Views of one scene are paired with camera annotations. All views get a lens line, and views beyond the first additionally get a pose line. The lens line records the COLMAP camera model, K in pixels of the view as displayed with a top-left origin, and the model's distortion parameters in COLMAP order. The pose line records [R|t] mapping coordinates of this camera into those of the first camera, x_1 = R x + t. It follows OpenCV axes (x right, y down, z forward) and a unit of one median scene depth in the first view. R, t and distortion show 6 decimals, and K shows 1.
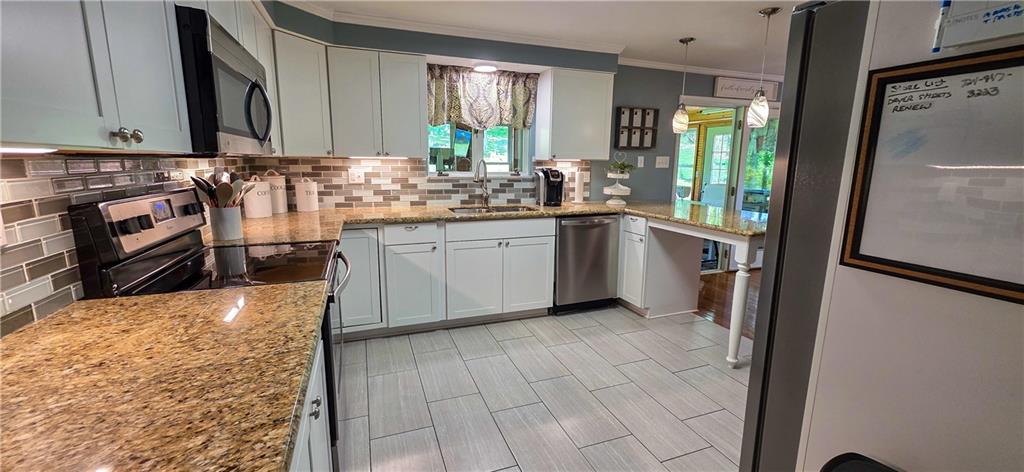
lens RADIAL K [[408.0, 0, 515.6], [0, 408.0, 232.2], [0, 0, 1]] dist [0.002195, 0.000244]
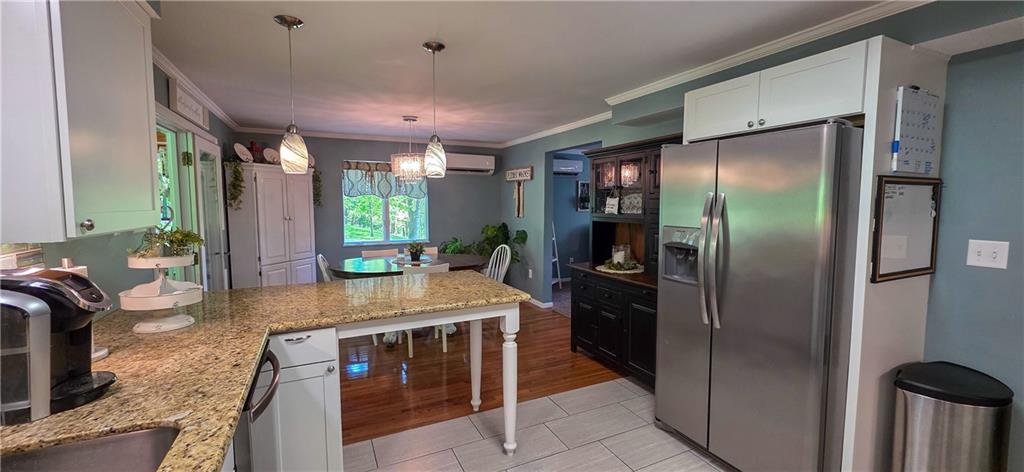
lens RADIAL K [[408.0, 0, 515.6], [0, 408.0, 232.2], [0, 0, 1]] dist [0.002195, 0.000244]
pose [[-0.086346, -0.084242, 0.992697, -0.257867], [0.172291, 0.980143, 0.098163, -0.190740], [-0.981254, 0.179508, -0.070118, 0.873970]]
